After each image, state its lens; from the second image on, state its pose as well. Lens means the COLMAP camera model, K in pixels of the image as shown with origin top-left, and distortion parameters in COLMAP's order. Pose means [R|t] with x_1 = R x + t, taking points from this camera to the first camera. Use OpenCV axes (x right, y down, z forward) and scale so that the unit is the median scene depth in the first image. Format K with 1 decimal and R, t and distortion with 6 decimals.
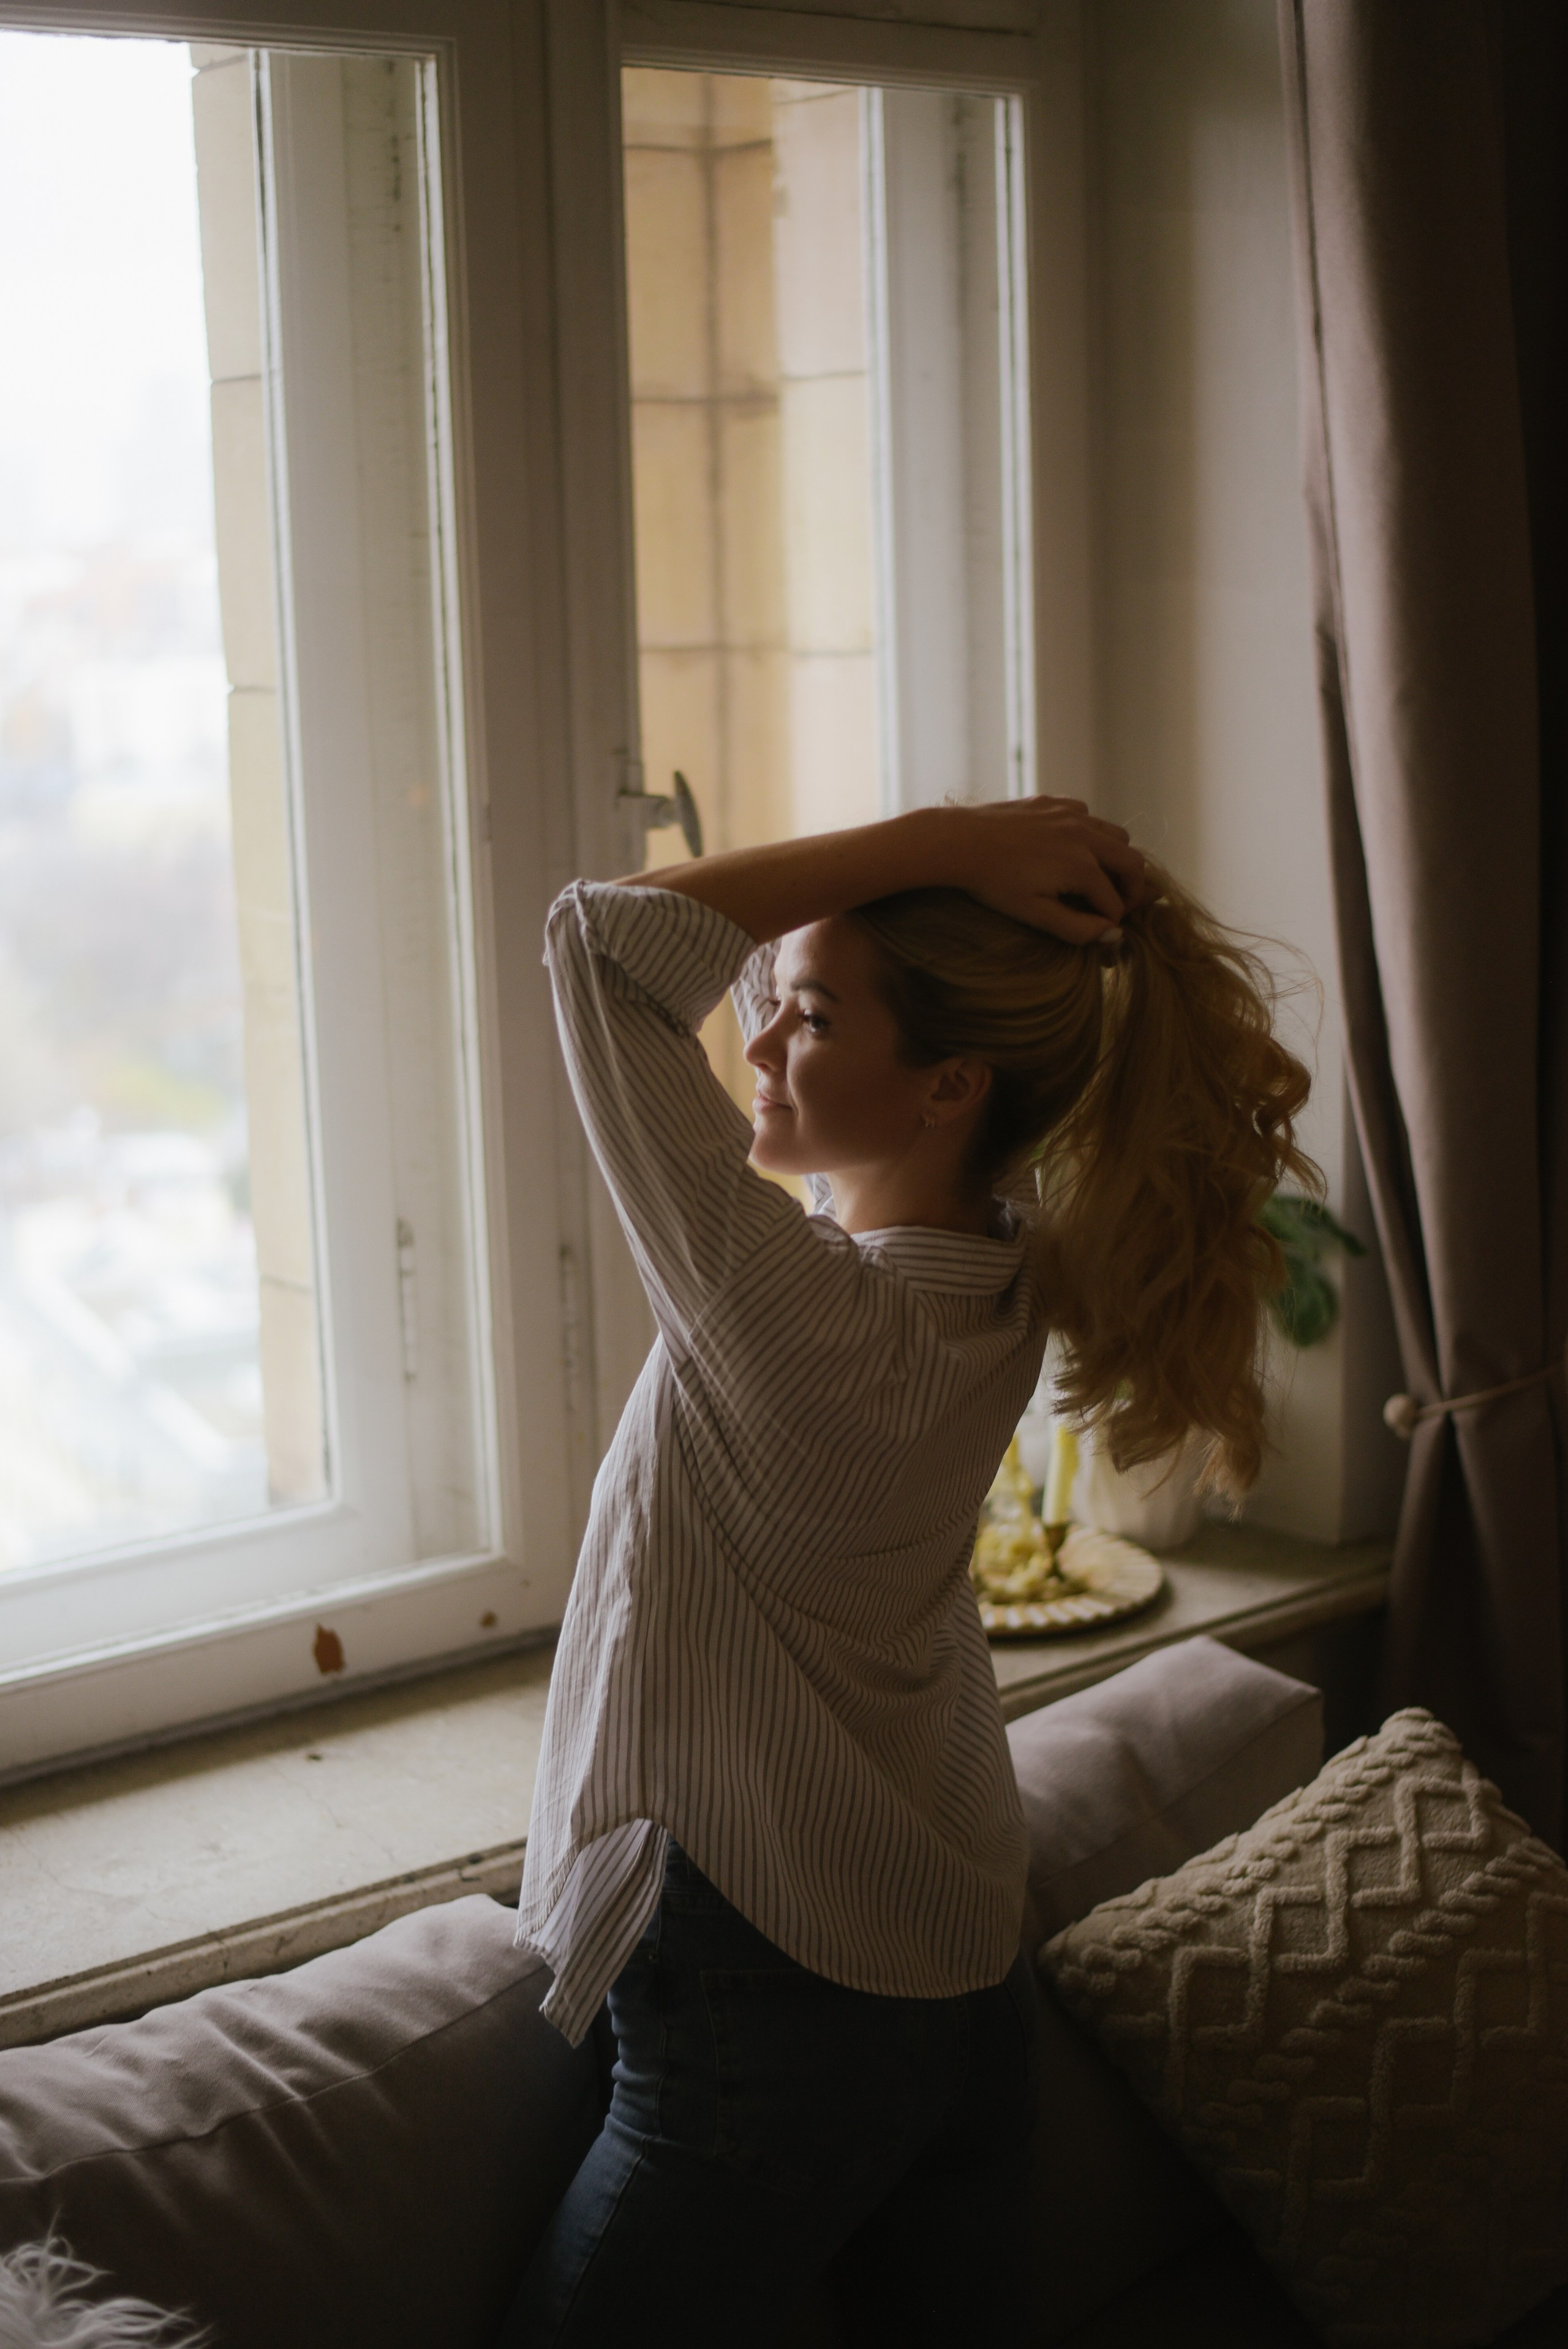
lens RADIAL K [[3477.8, 0, 784.0], [0, 3477.8, 1174.5], [0, 0, 1]] dist [-0.158526, 0.502479]
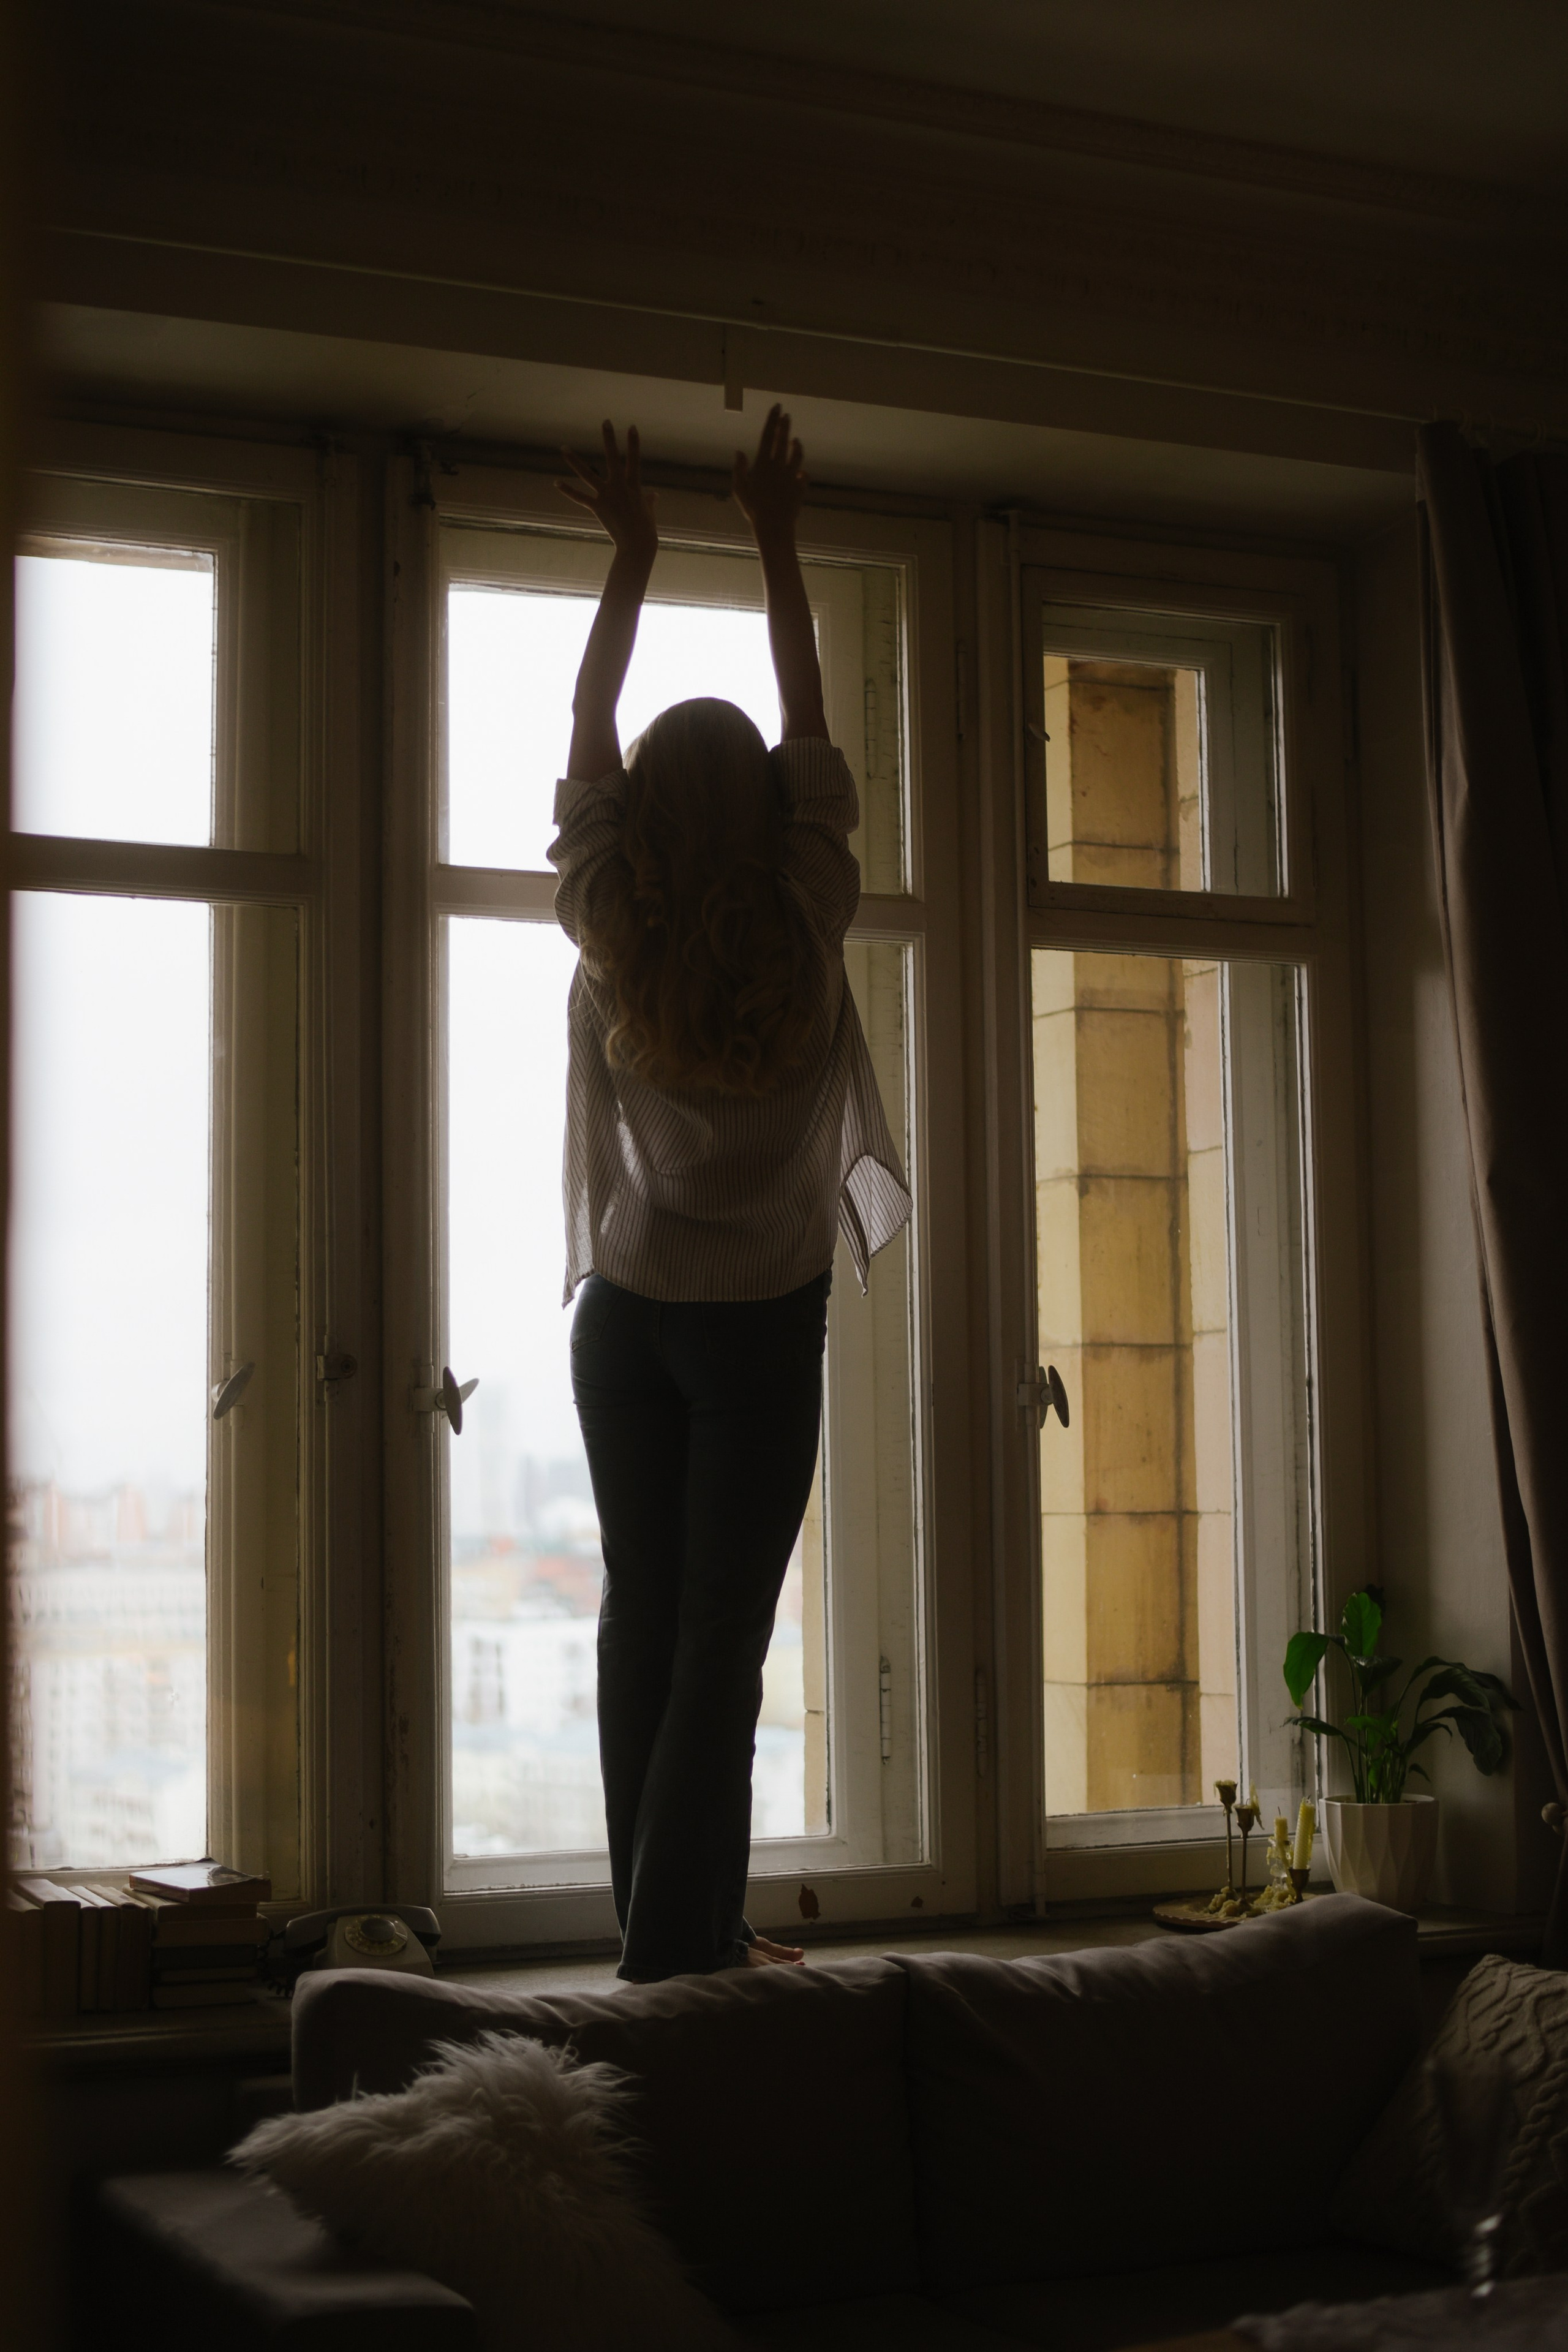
lens RADIAL K [[3612.4, 0, 784.0], [0, 3612.4, 1176.0], [0, 0, 1]] dist [-0.086792, -0.001836]
pose [[0.969673, -0.006678, -0.244314, 0.258545], [-0.057994, 0.964790, -0.256549, 0.235741], [0.237425, 0.262937, 0.935144, -0.624985]]
